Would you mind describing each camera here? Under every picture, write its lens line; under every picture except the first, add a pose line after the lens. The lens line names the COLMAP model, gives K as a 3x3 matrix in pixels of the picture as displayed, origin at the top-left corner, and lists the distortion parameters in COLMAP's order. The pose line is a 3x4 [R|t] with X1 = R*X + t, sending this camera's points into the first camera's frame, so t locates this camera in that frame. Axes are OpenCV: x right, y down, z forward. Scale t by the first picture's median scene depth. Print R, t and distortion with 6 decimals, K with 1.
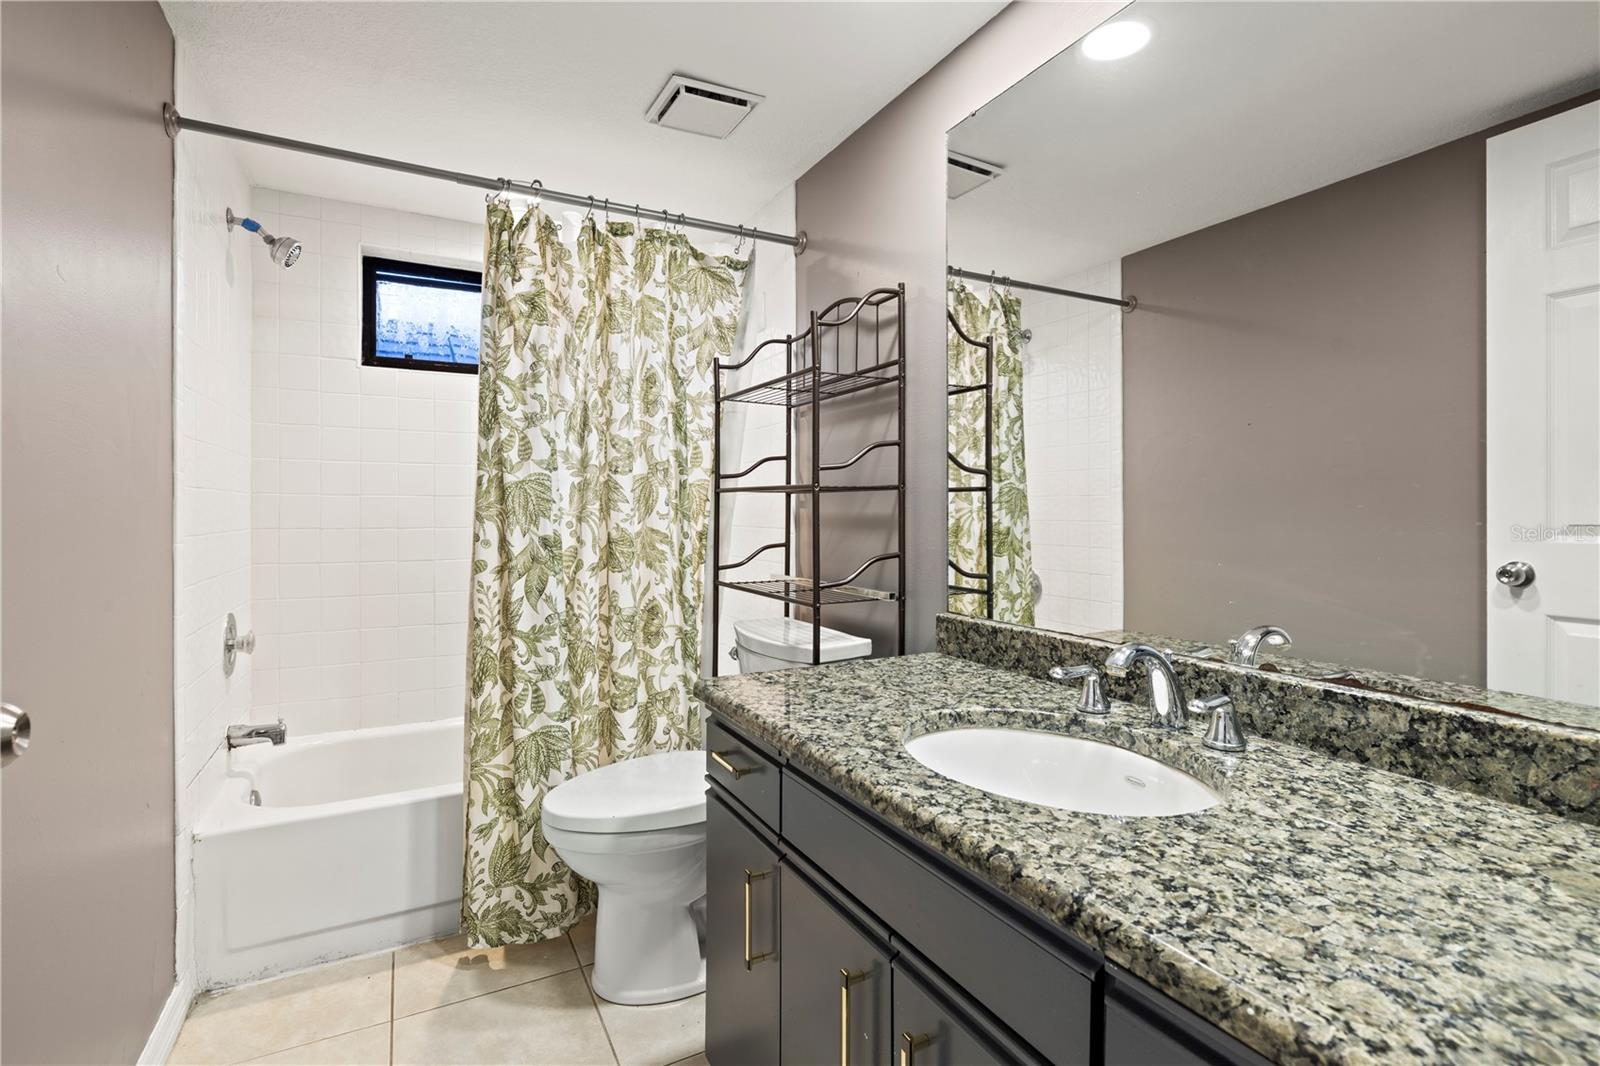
lens RADIAL K [[754.7, 0, 801.0], [0, 754.7, 518.5], [0, 0, 1]] dist [-0.007258, 0.001284]
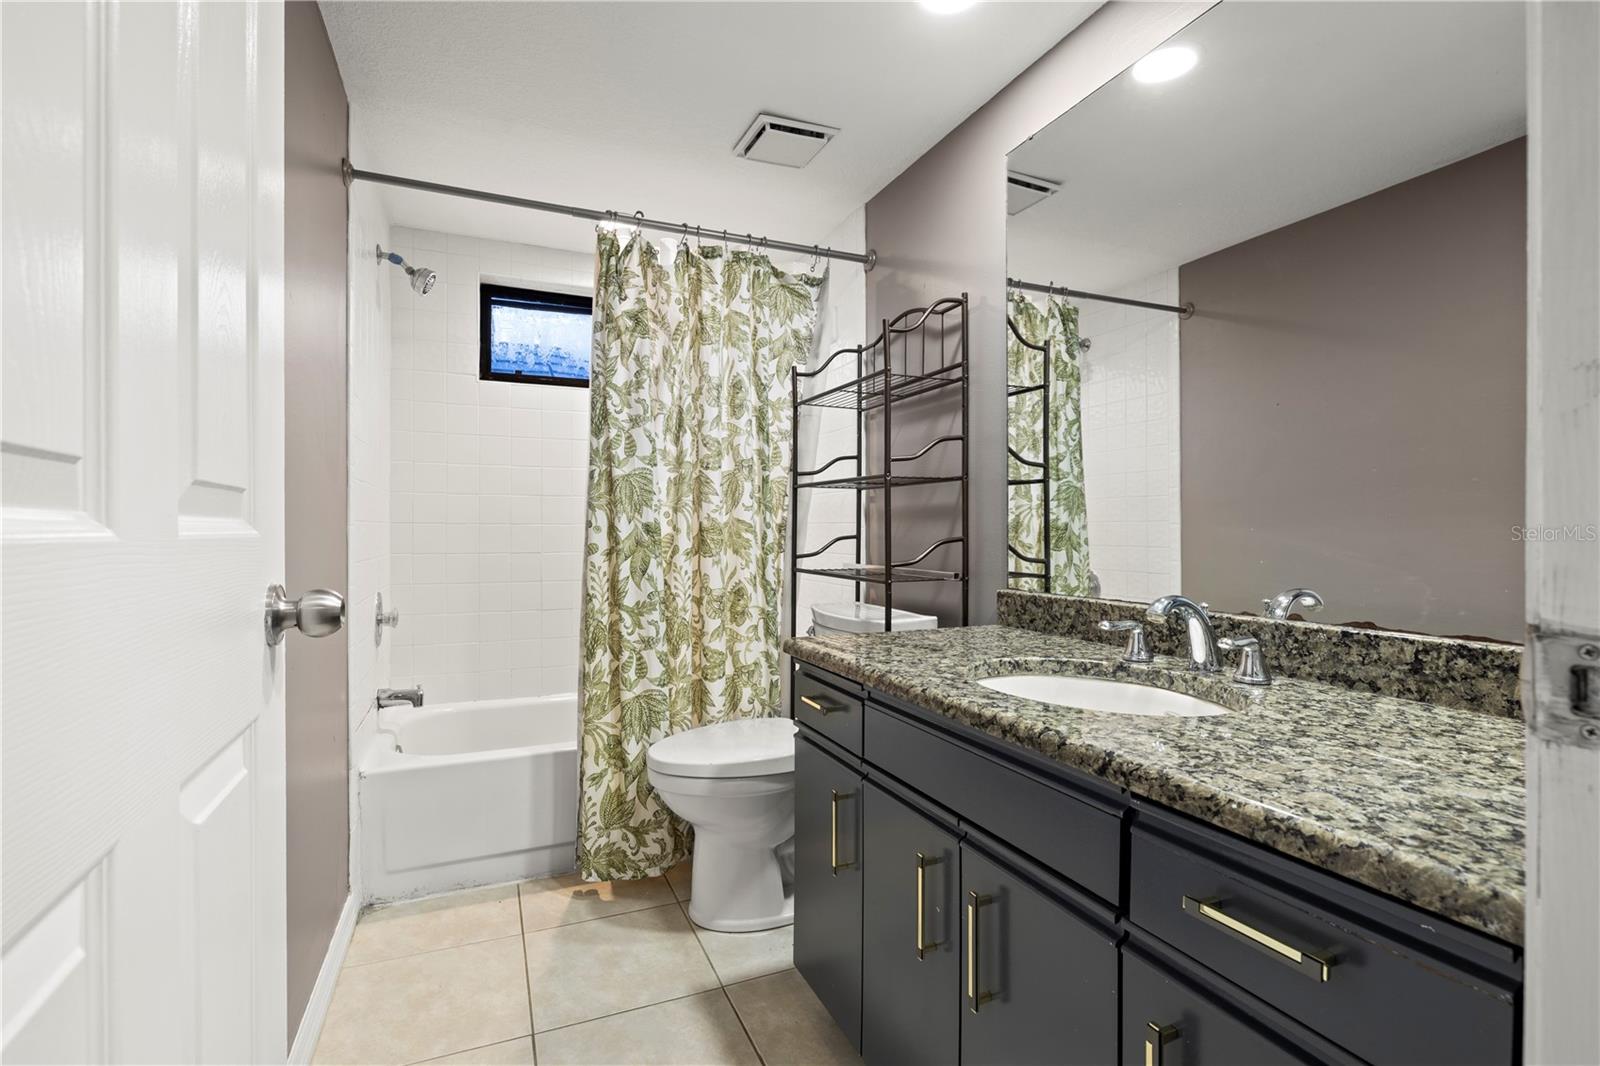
lens RADIAL K [[745.4, 0, 799.3], [0, 745.4, 535.8], [0, 0, 1]] dist [-0.009187, 0.001756]
pose [[0.996639, 0.000123, -0.081920, -0.018770], [-0.000307, 0.999997, -0.002237, 0.045254], [0.081920, 0.002255, 0.996636, -0.103442]]
